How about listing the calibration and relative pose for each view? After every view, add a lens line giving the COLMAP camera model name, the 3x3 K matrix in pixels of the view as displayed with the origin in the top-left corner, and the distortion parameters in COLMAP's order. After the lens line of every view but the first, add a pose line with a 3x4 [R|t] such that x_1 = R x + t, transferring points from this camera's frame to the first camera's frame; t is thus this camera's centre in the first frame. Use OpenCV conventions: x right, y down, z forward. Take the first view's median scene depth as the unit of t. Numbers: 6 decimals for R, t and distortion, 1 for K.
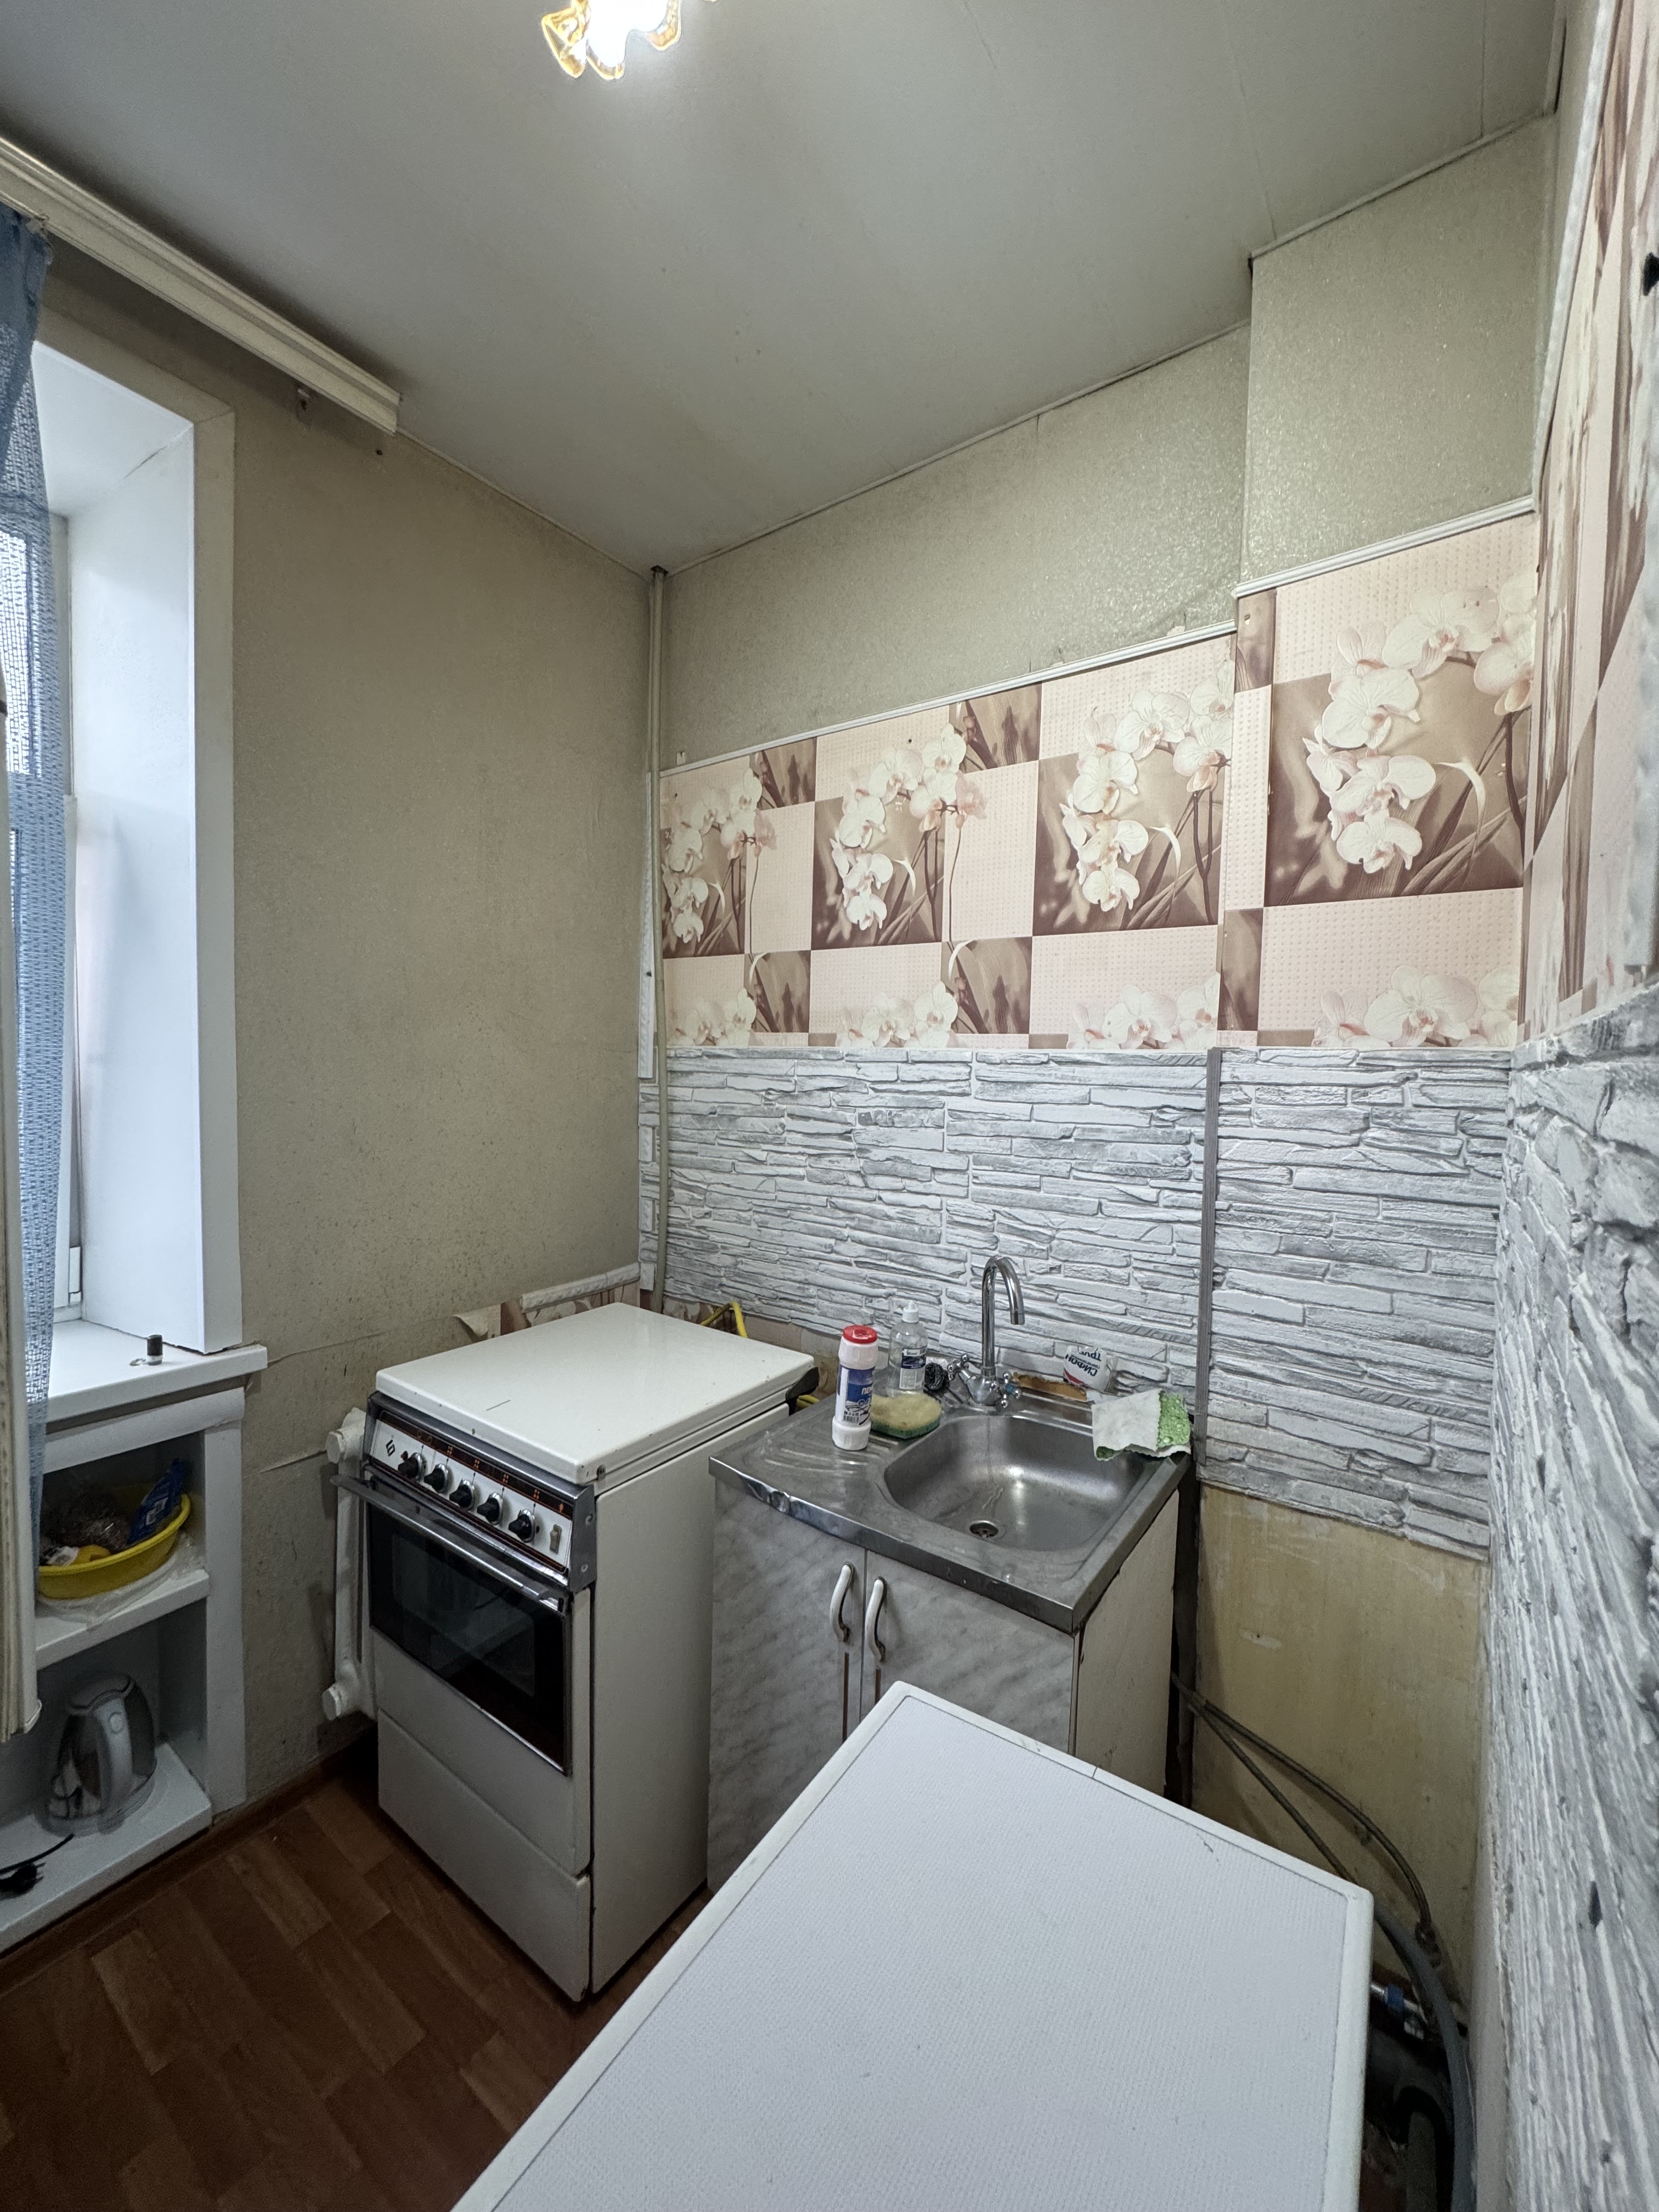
lens RADIAL K [[876.2, 0, 831.1], [0, 876.2, 1102.8], [0, 0, 1]] dist [-0.001613, 0.000295]
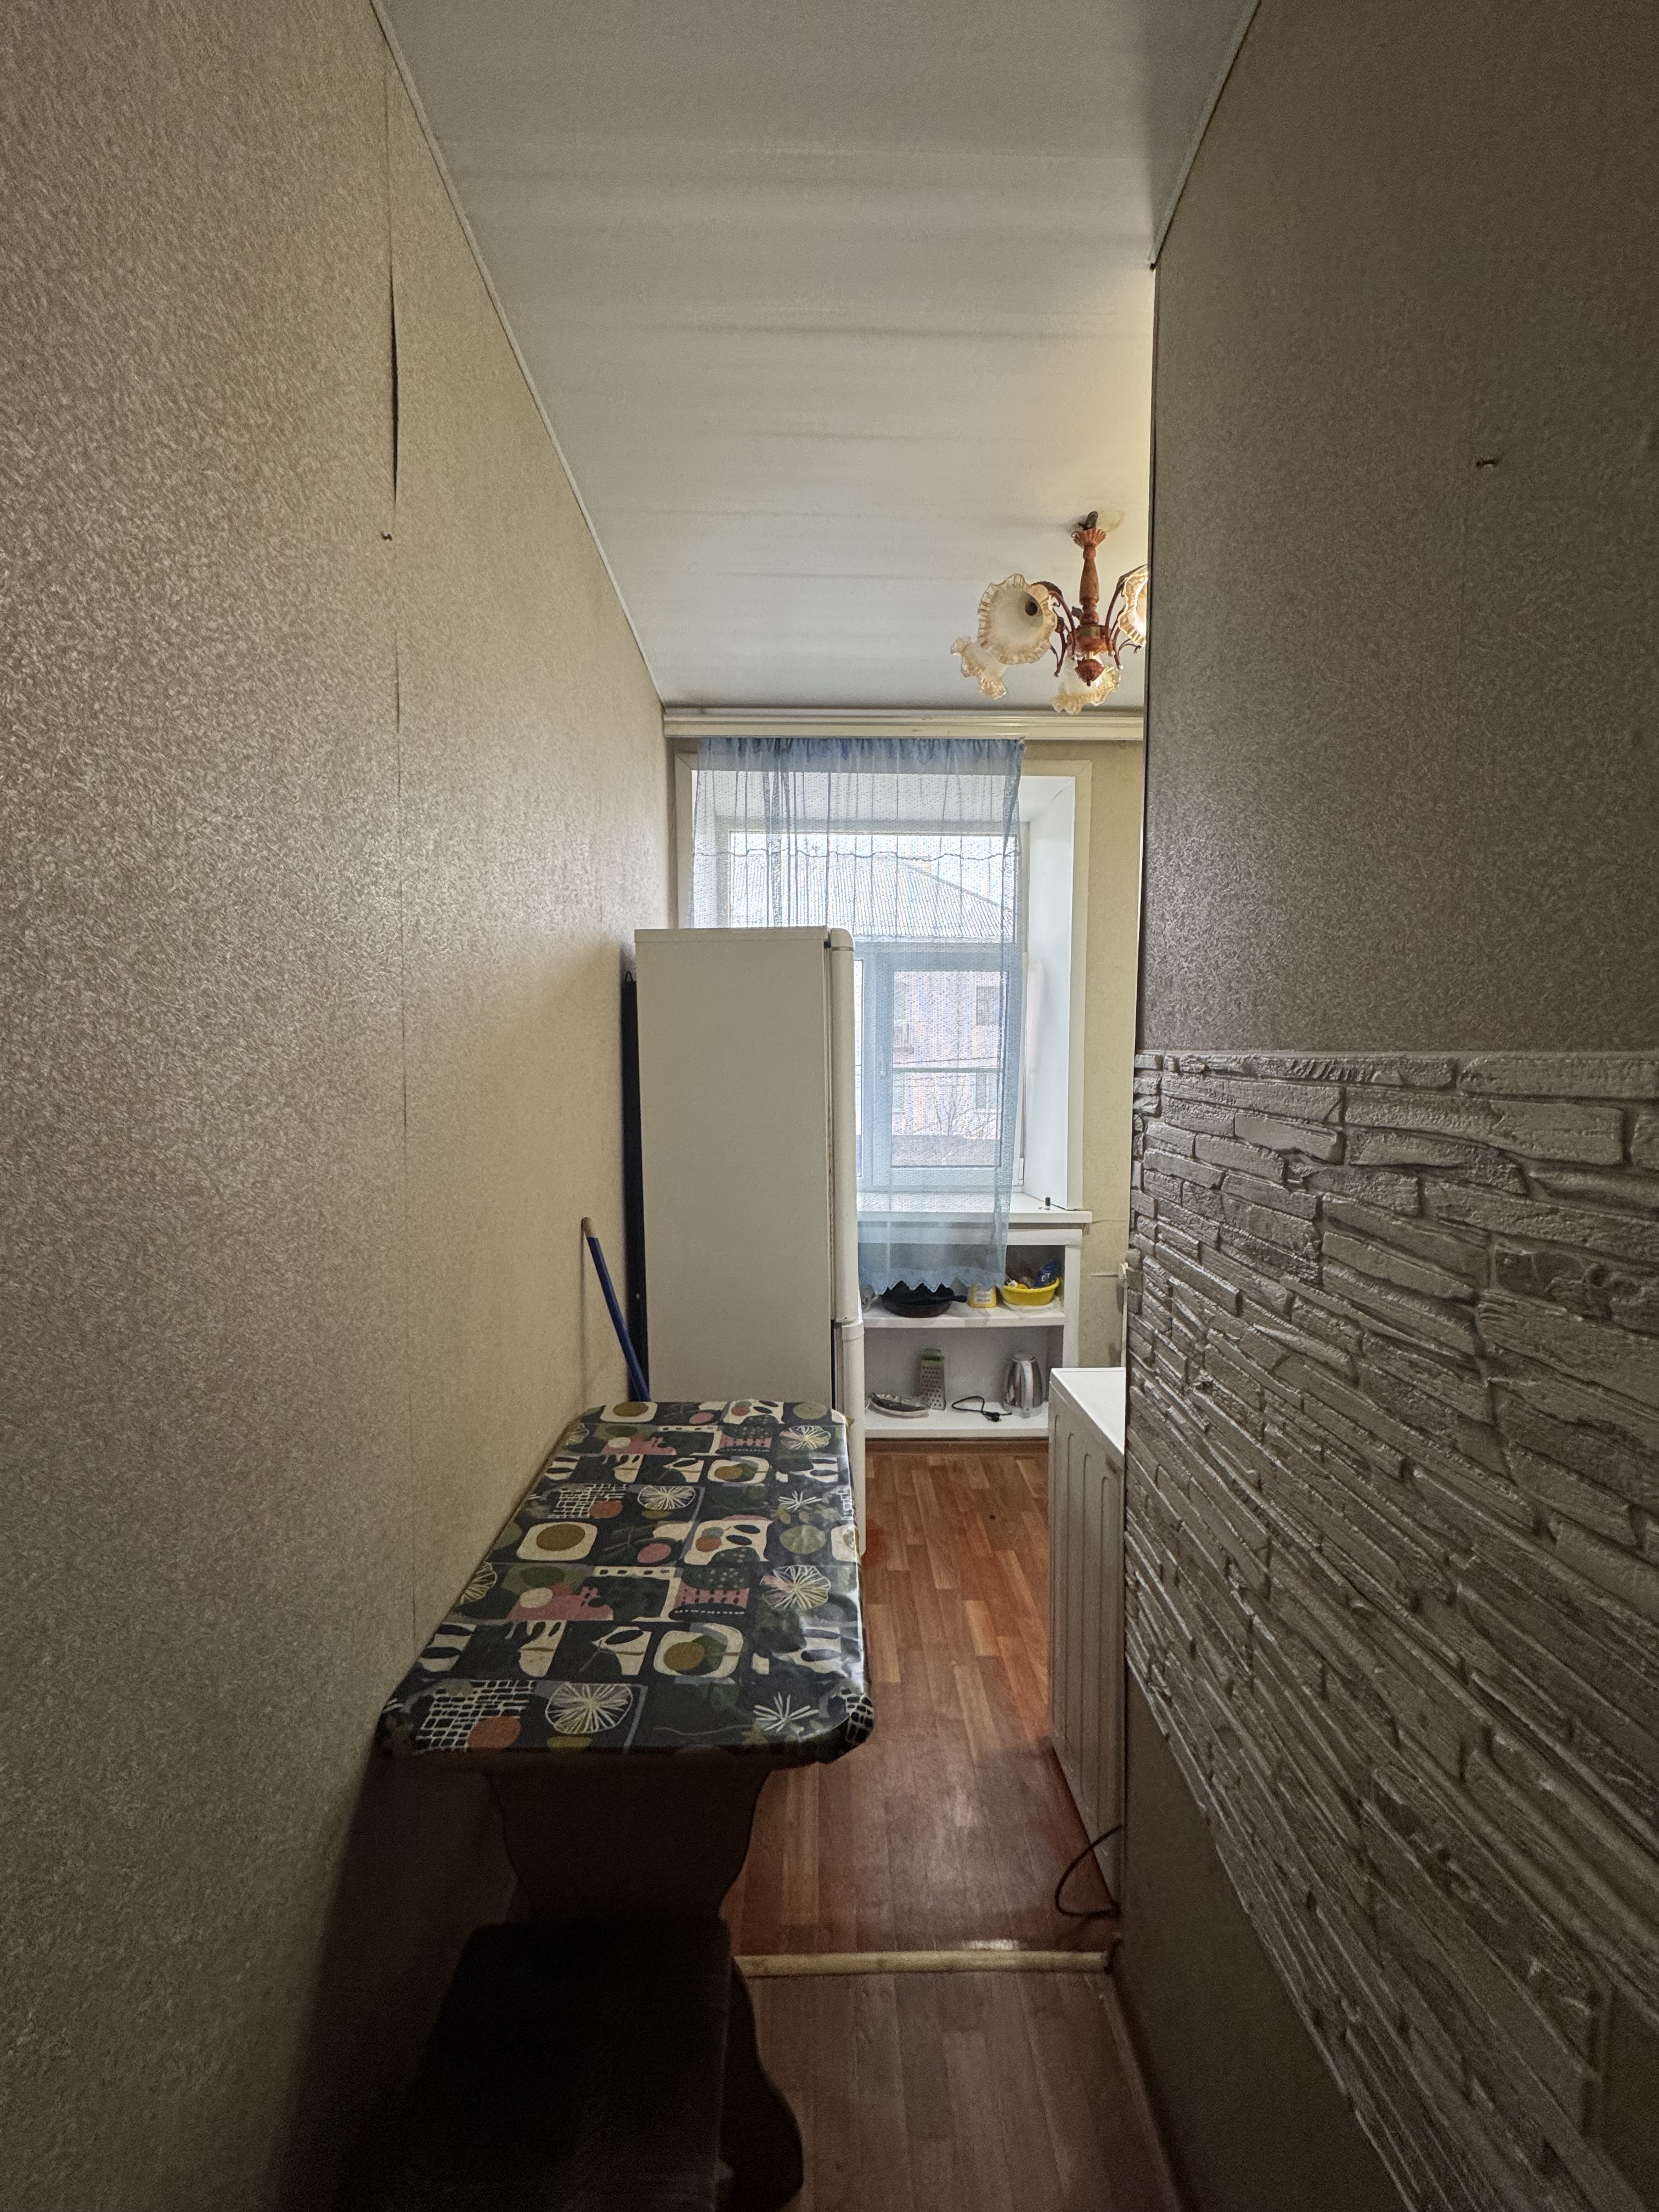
lens RADIAL K [[876.2, 0, 831.1], [0, 876.2, 1102.8], [0, 0, 1]] dist [-0.001613, 0.000295]
pose [[0.599733, 0.020313, -0.799943, 0.625351], [-0.031995, 0.999487, 0.001393, 0.048146], [0.799561, 0.024759, 0.600075, -0.723481]]
